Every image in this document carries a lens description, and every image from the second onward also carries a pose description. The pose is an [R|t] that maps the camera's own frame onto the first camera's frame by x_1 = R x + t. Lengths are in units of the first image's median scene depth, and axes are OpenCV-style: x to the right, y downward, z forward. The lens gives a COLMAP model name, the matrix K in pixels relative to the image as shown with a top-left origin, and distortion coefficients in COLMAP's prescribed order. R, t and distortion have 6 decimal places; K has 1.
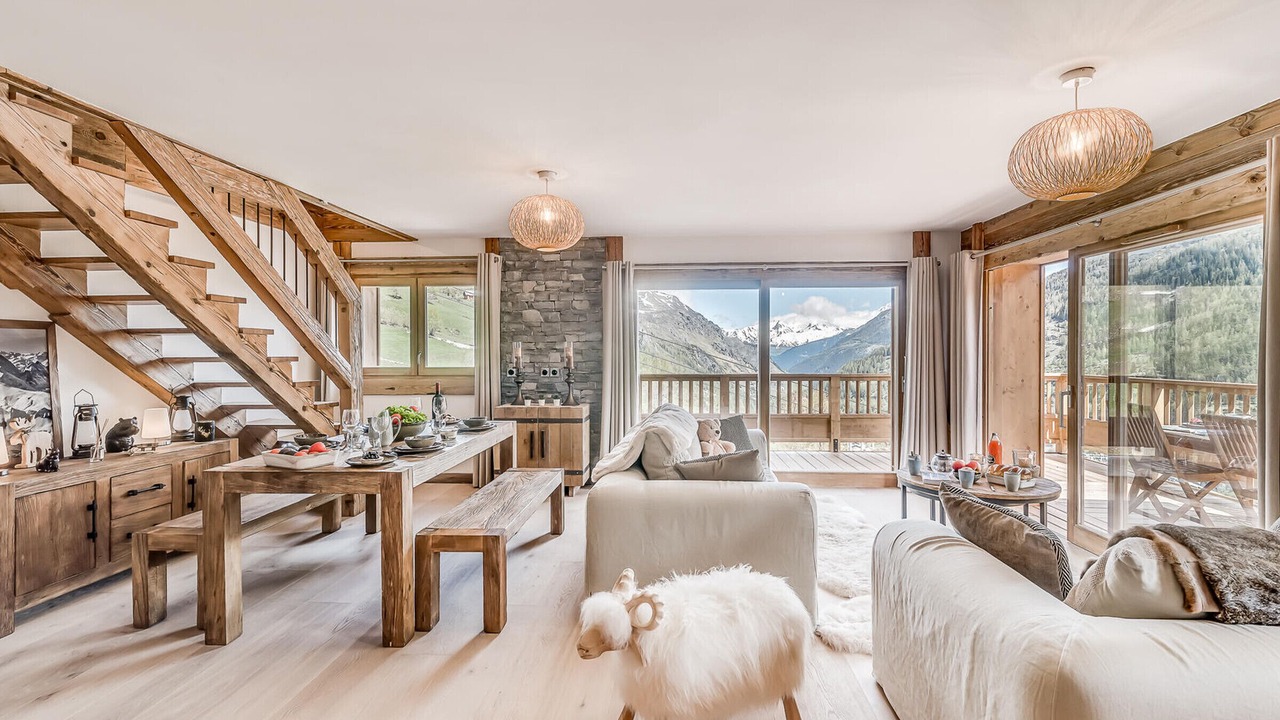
lens RADIAL K [[572.9, 0, 670.5], [0, 572.9, 358.1], [0, 0, 1]] dist [0.000389, 0.000027]
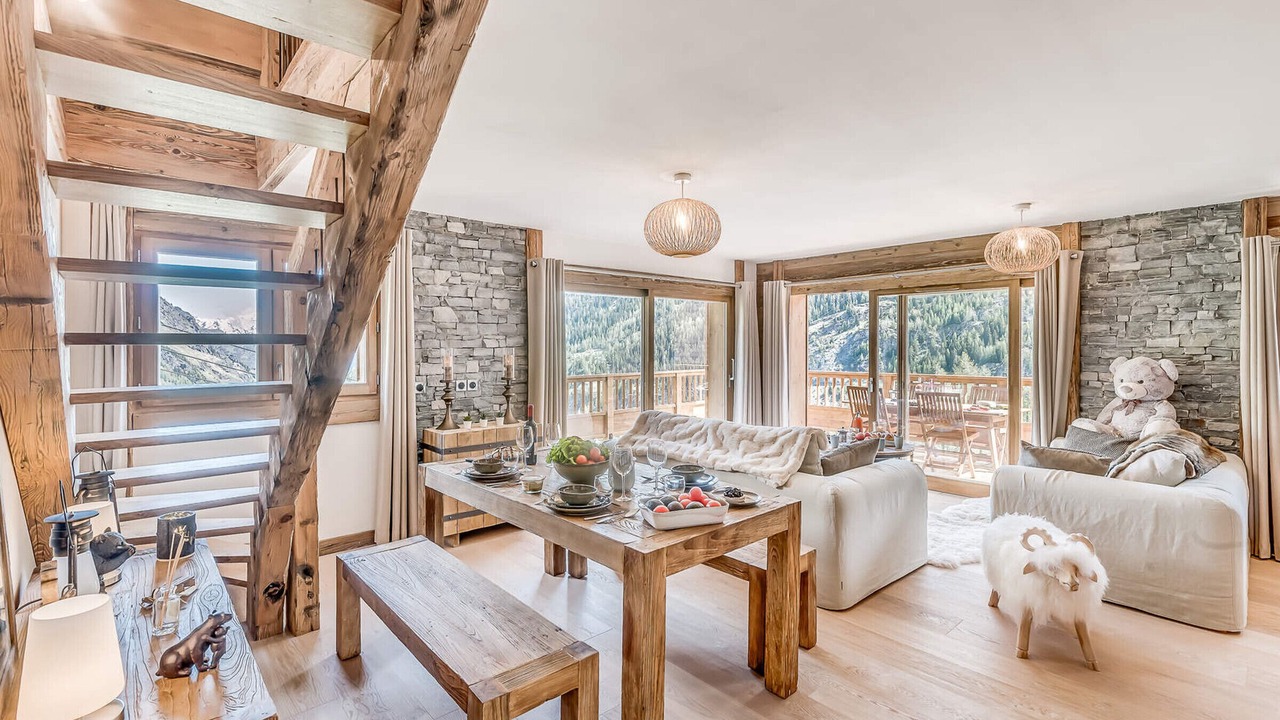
lens RADIAL K [[572.9, 0, 670.5], [0, 572.9, 358.1], [0, 0, 1]] dist [0.000389, 0.000027]
pose [[0.703532, -0.012829, 0.710547, -0.585653], [0.007469, 0.999915, 0.010659, -0.020176], [-0.710624, -0.002192, 0.703569, 0.223807]]
